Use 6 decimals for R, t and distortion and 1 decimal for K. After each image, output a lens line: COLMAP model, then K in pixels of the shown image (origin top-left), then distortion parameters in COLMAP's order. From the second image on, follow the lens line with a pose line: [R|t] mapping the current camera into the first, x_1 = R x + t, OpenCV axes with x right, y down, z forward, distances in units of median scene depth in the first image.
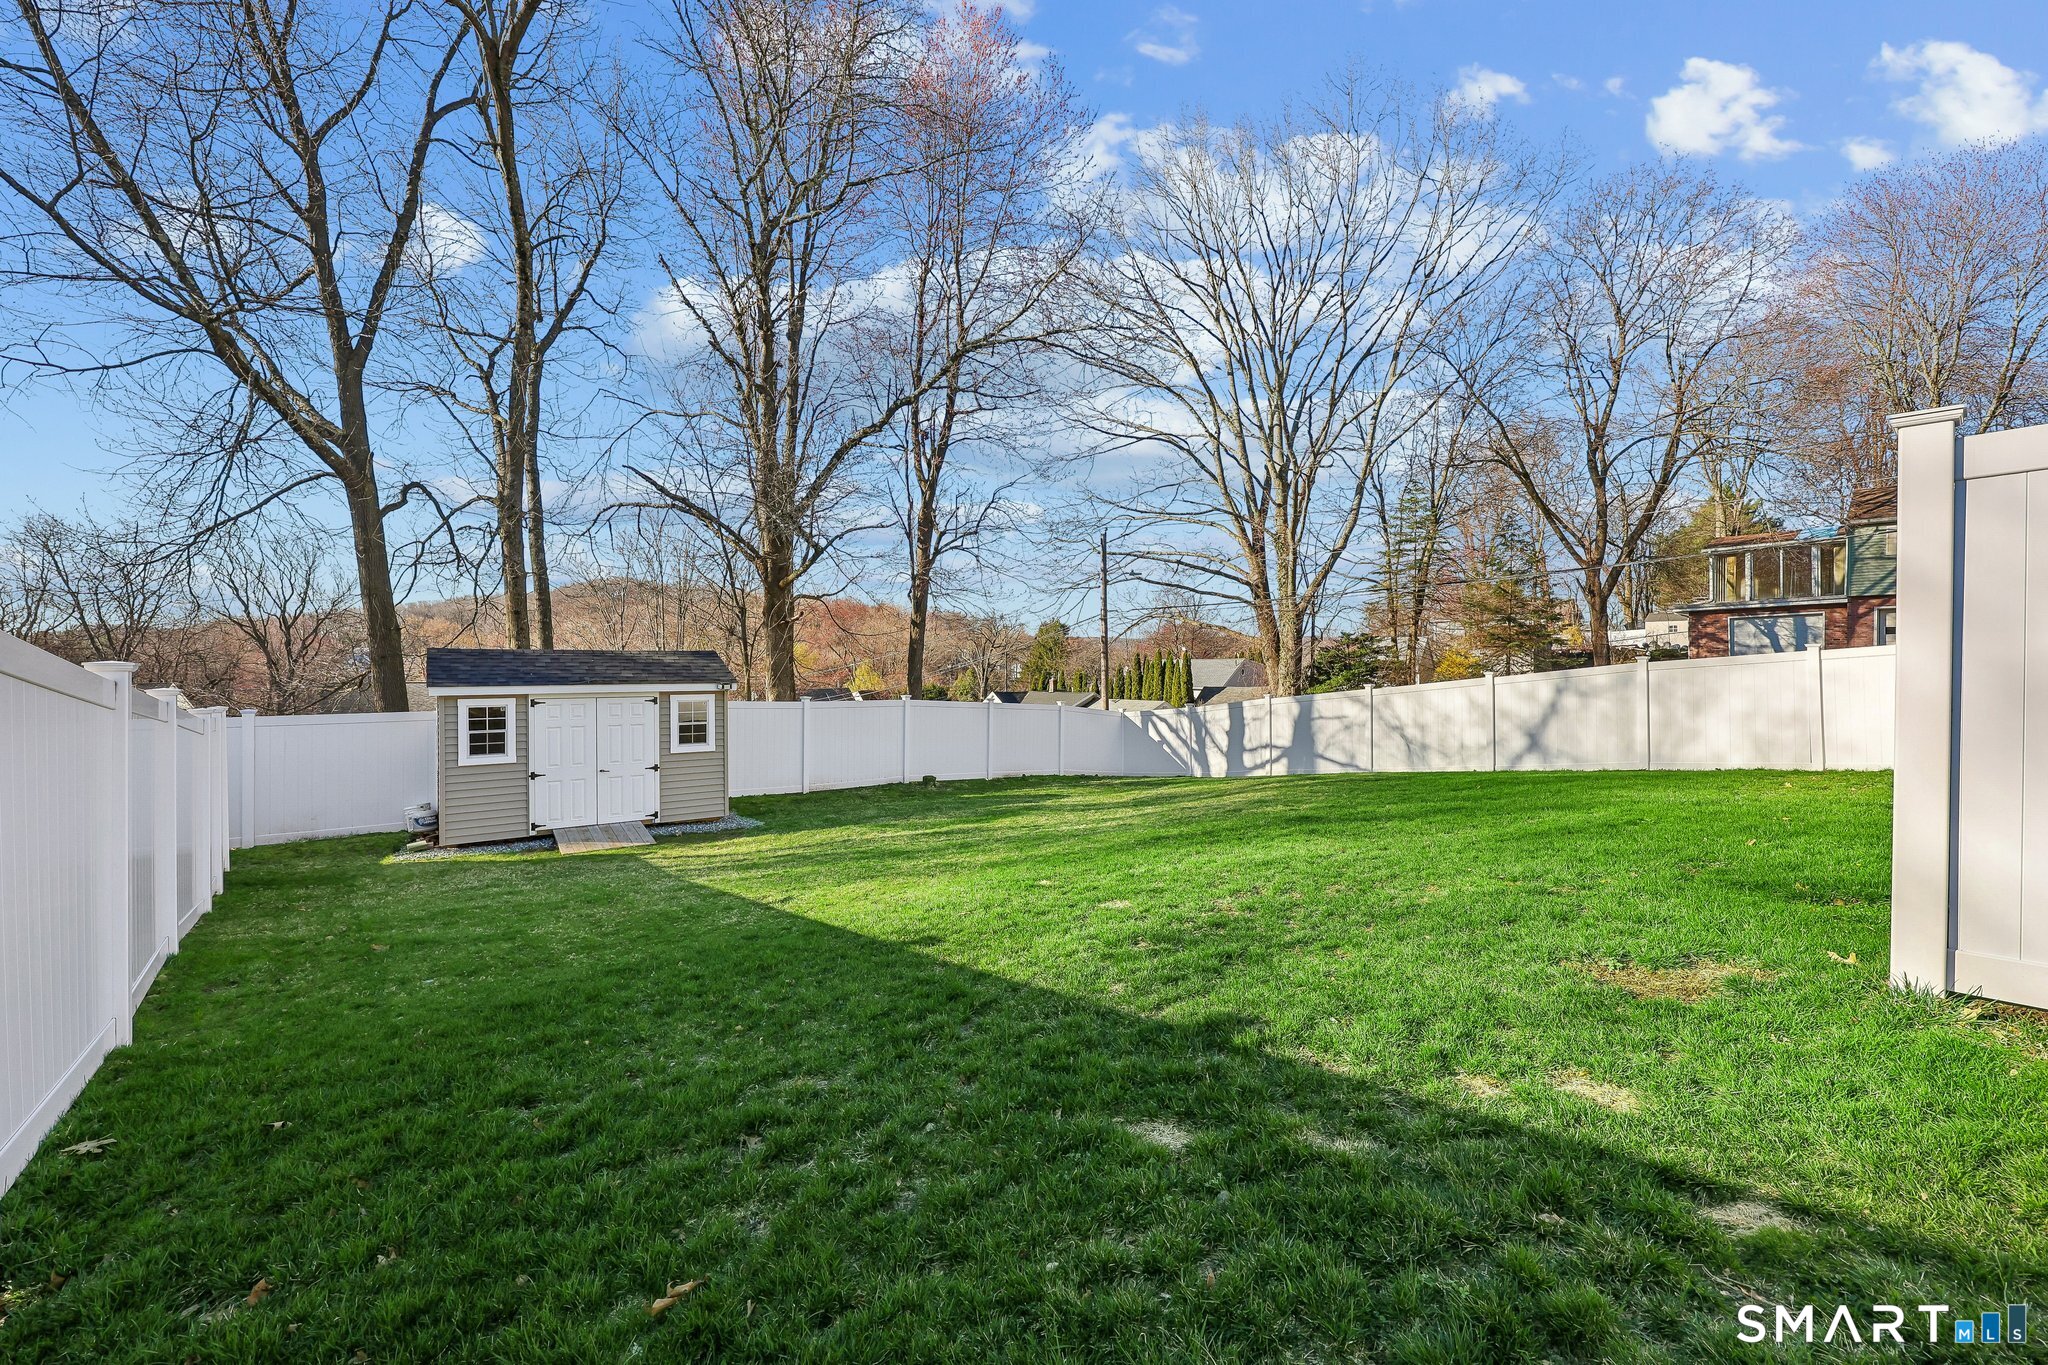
lens RADIAL K [[829.7, 0, 1019.4], [0, 829.7, 682.4], [0, 0, 1]] dist [-0.002115, -0.000745]
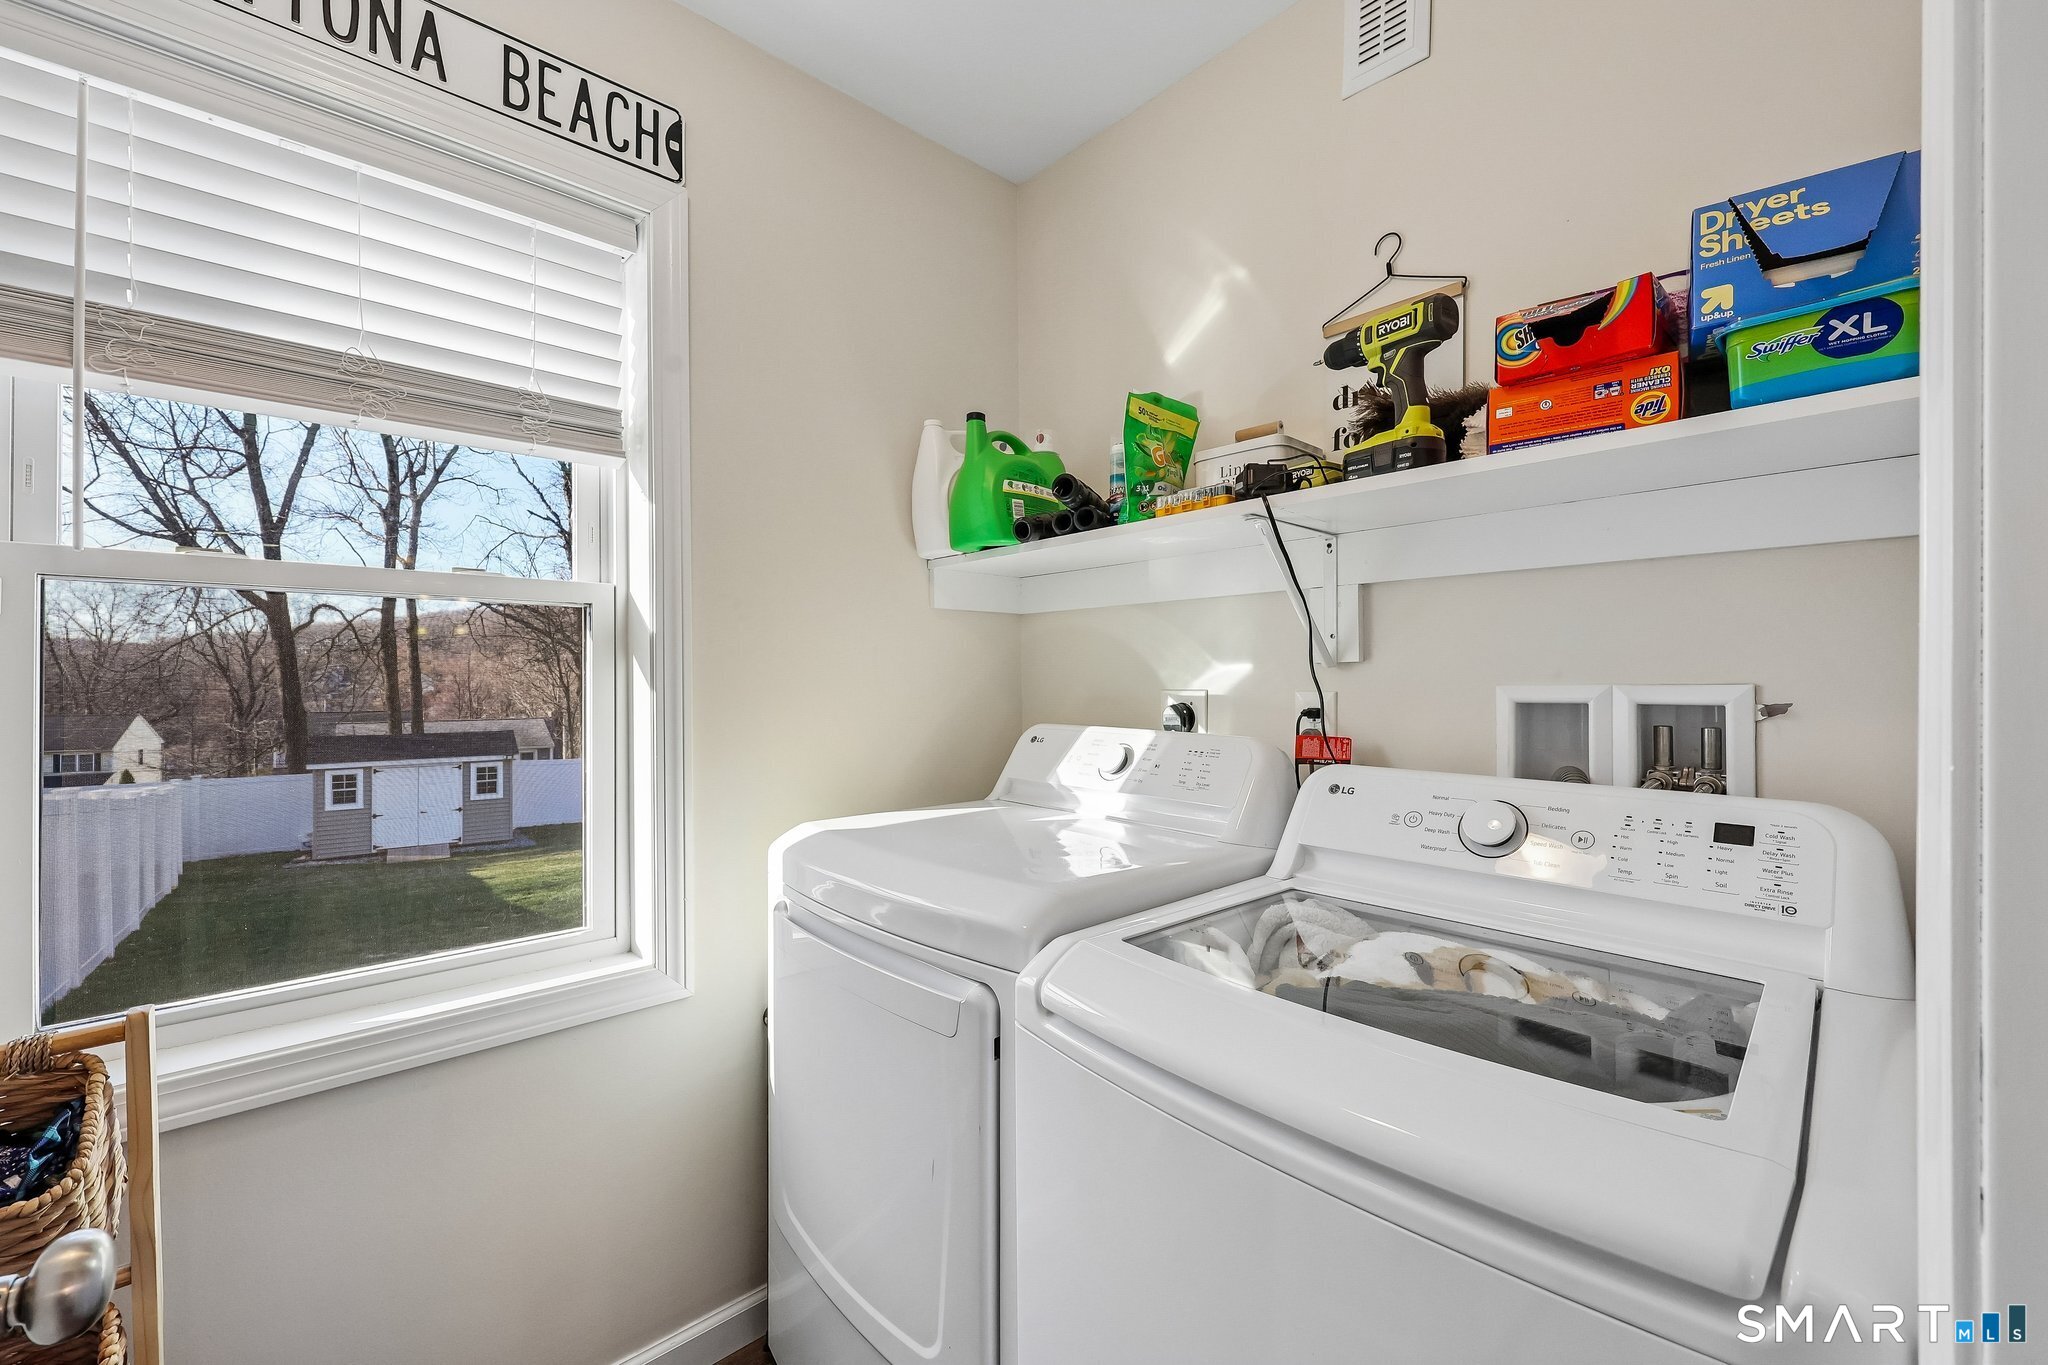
lens RADIAL K [[829.7, 0, 1032.3], [0, 829.7, 685.4], [0, 0, 1]] dist [-0.002115, -0.000745]
pose [[0.999576, -0.001788, 0.029062, 0.526717], [0.002040, 0.999960, -0.008671, -0.101728], [-0.029045, 0.008727, 0.999540, -0.535666]]
